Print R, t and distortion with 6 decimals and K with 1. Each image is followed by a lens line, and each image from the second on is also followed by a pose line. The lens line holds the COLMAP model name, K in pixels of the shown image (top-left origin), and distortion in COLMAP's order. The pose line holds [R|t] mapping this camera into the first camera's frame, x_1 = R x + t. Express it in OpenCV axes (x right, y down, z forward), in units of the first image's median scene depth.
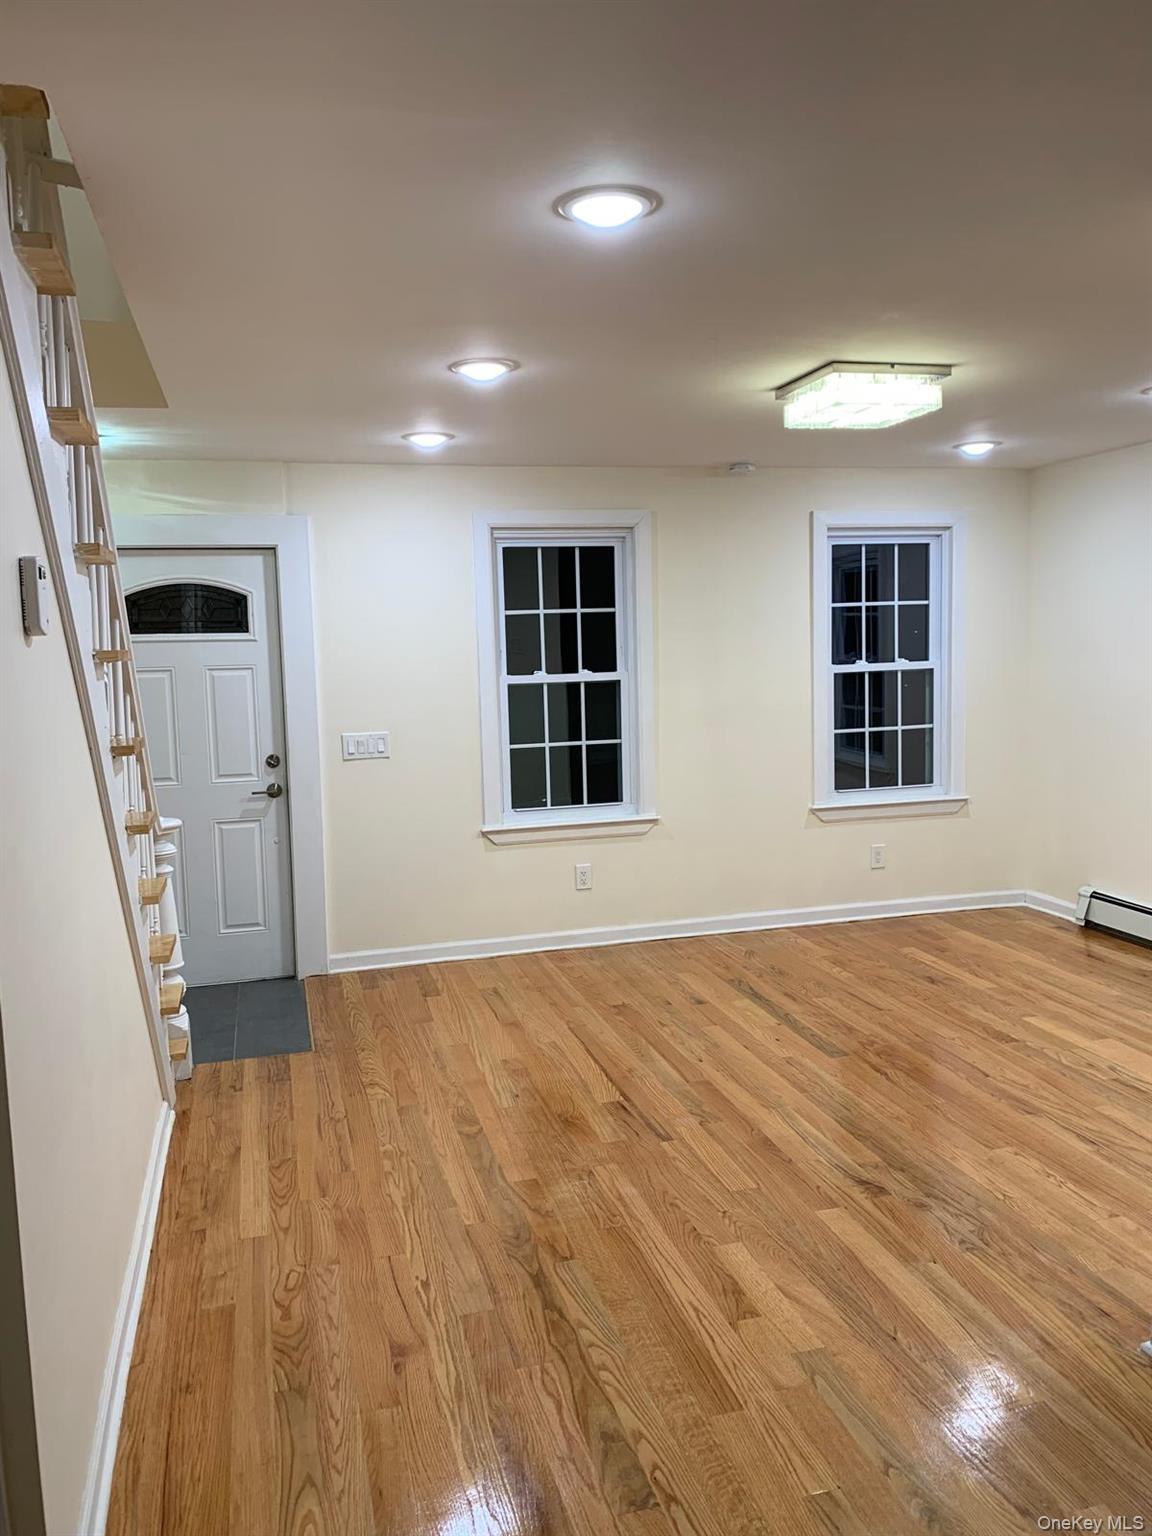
lens RADIAL K [[1173.6, 0, 570.1], [0, 1173.6, 764.8], [0, 0, 1]] dist [0.001366, -0.000637]
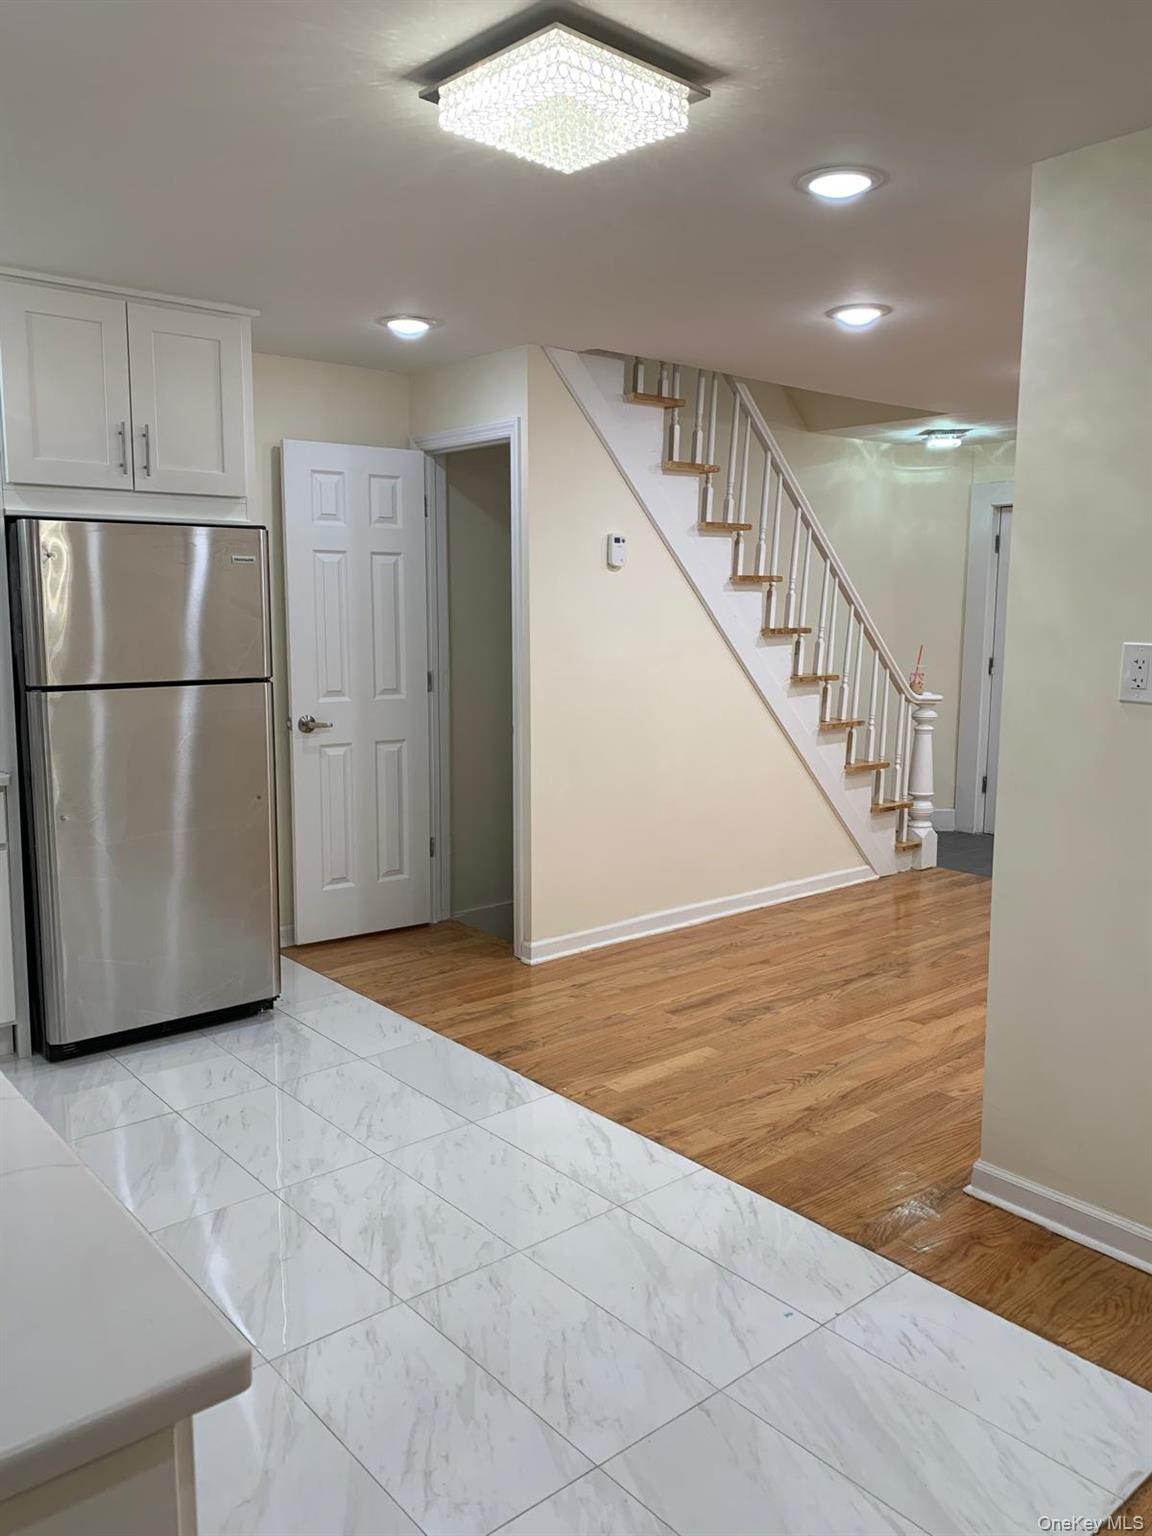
lens RADIAL K [[1174.0, 0, 573.8], [0, 1174.0, 760.9], [0, 0, 1]] dist [0.040220, -0.038113]
pose [[0.428159, 0.156438, -0.890060, 0.688438], [-0.115084, 0.986323, 0.117996, 0.004562], [0.896346, 0.051911, 0.440306, -0.046439]]
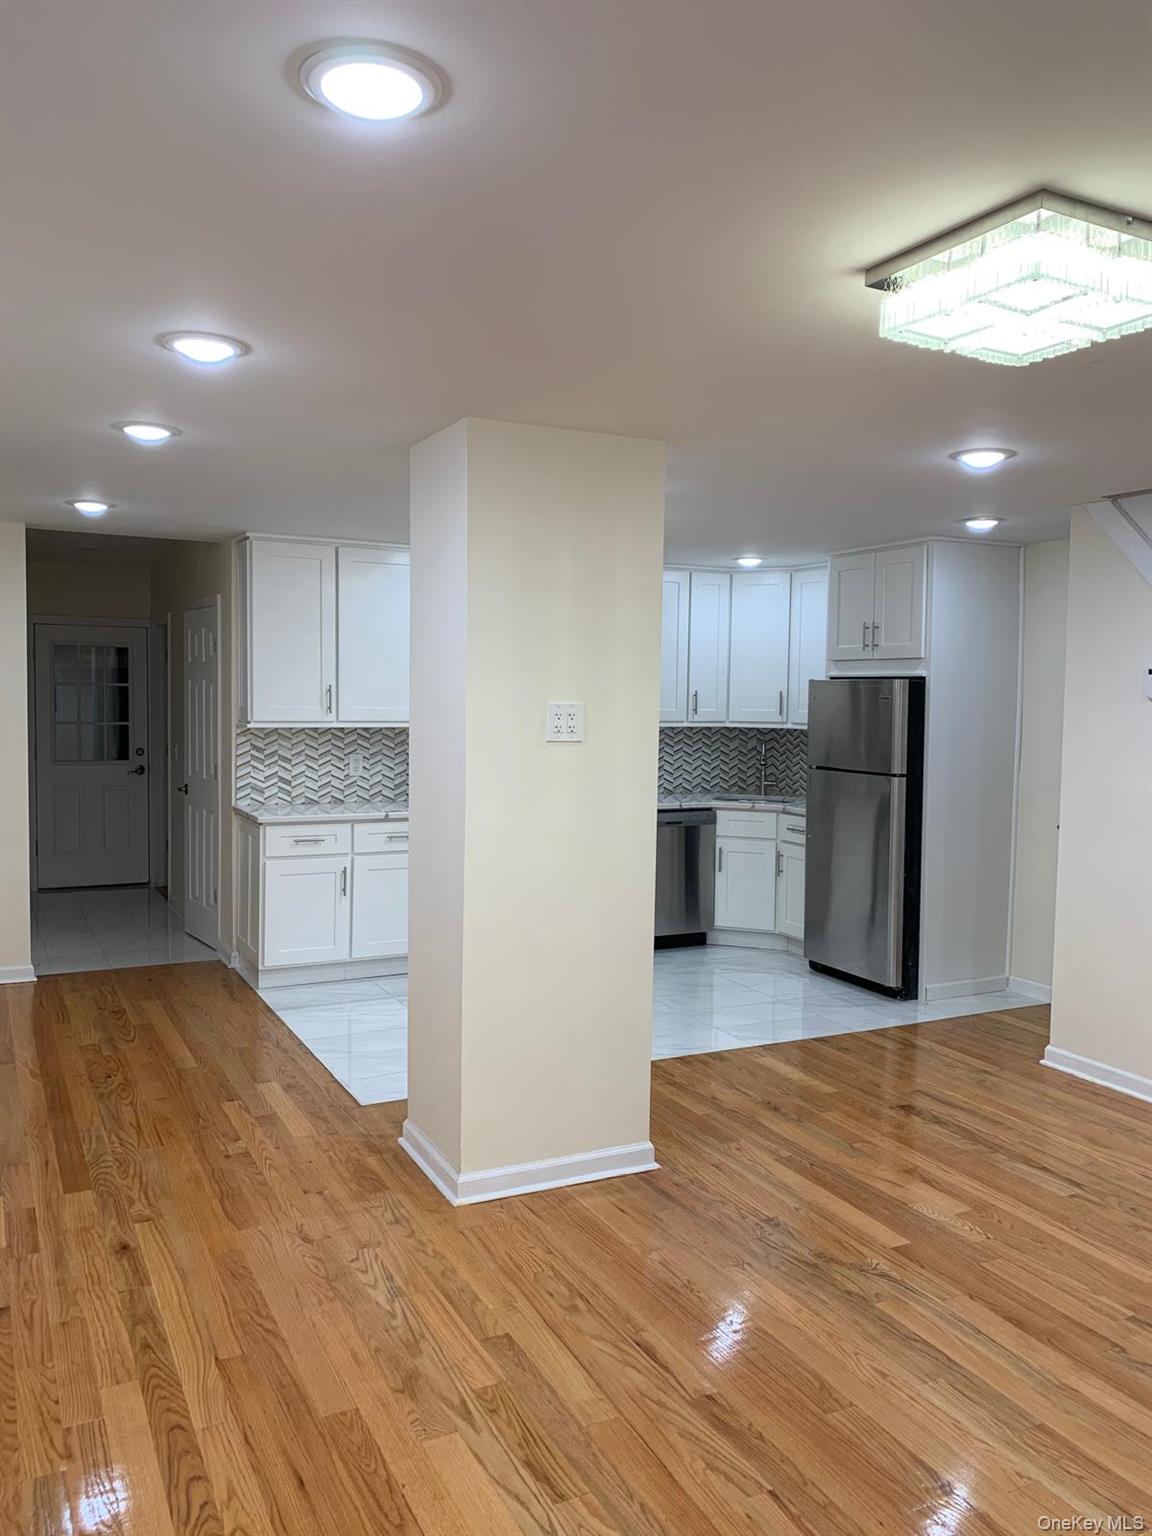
lens RADIAL K [[1175.0, 0, 577.6], [0, 1175.0, 759.0], [0, 0, 1]] dist [0.010230, -0.005765]
pose [[-0.977491, 0.028306, -0.209071, 0.460015], [-0.006976, 0.986081, 0.166119, -0.148632], [0.210863, 0.163838, -0.963688, 1.216694]]
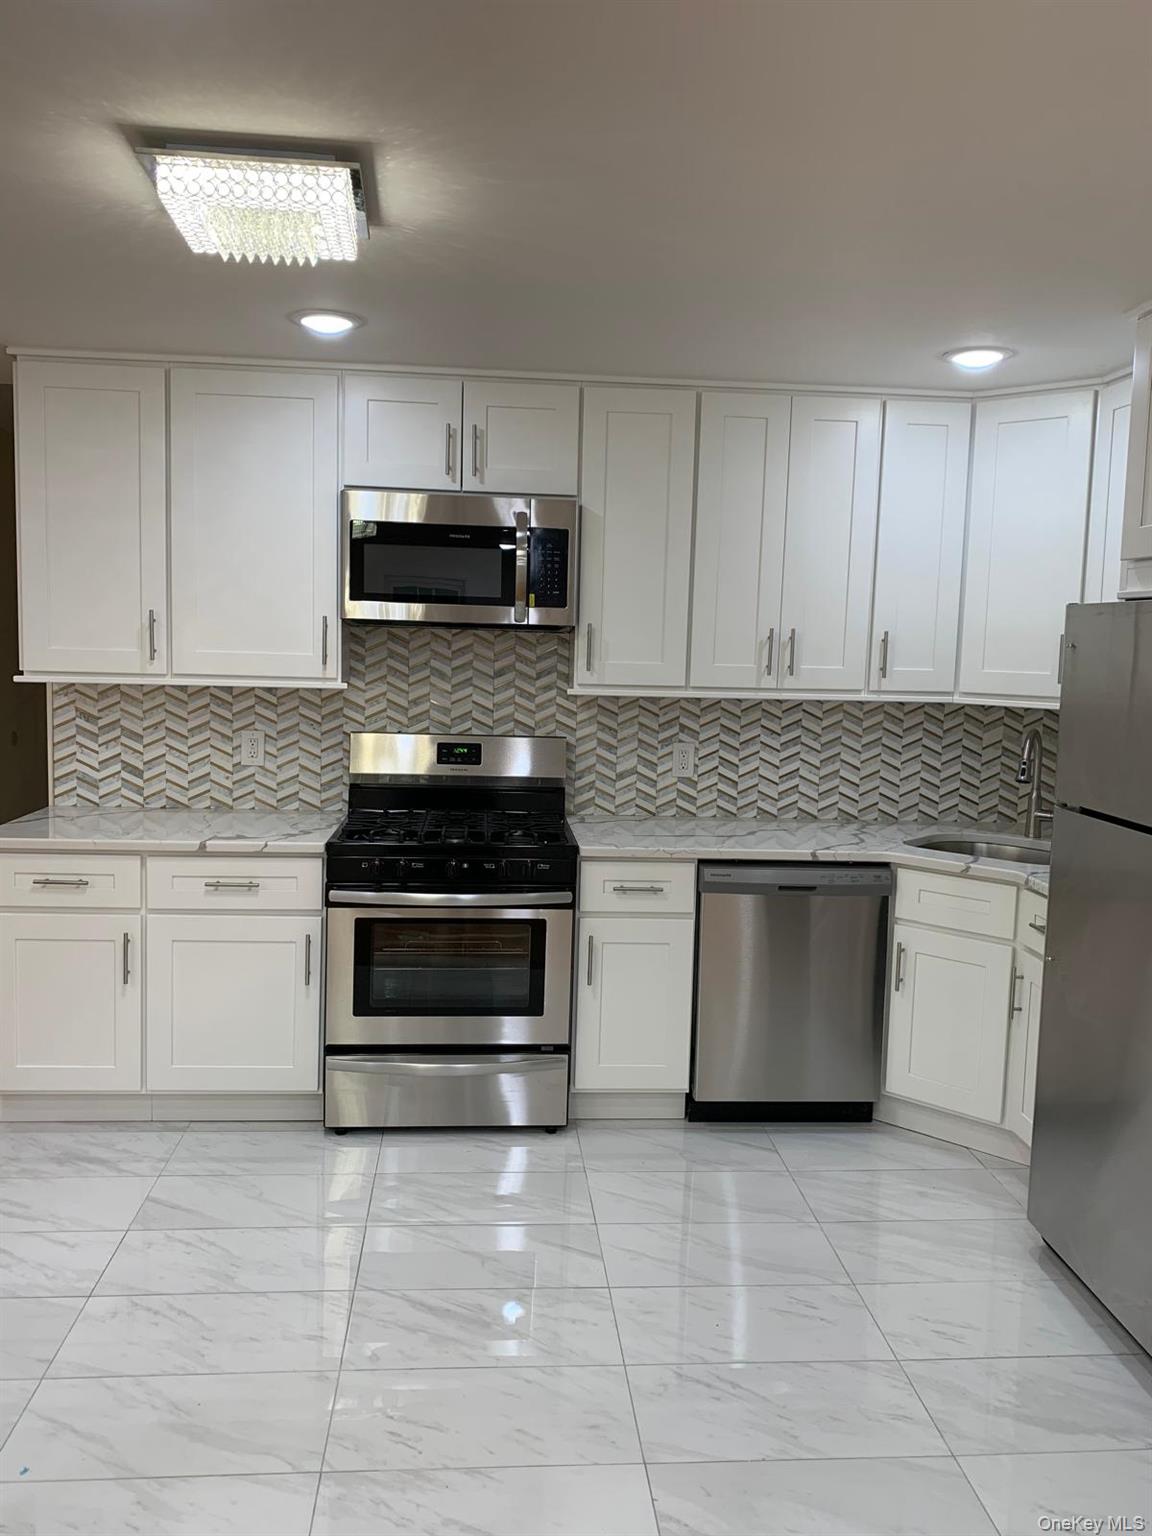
lens RADIAL K [[1175.0, 0, 577.6], [0, 1175.0, 759.0], [0, 0, 1]] dist [0.010230, -0.005765]
pose [[-0.984498, -0.016069, 0.174659, 0.053190], [0.019425, 0.979680, 0.199623, -0.064310], [-0.174317, 0.199921, -0.964181, 0.593148]]
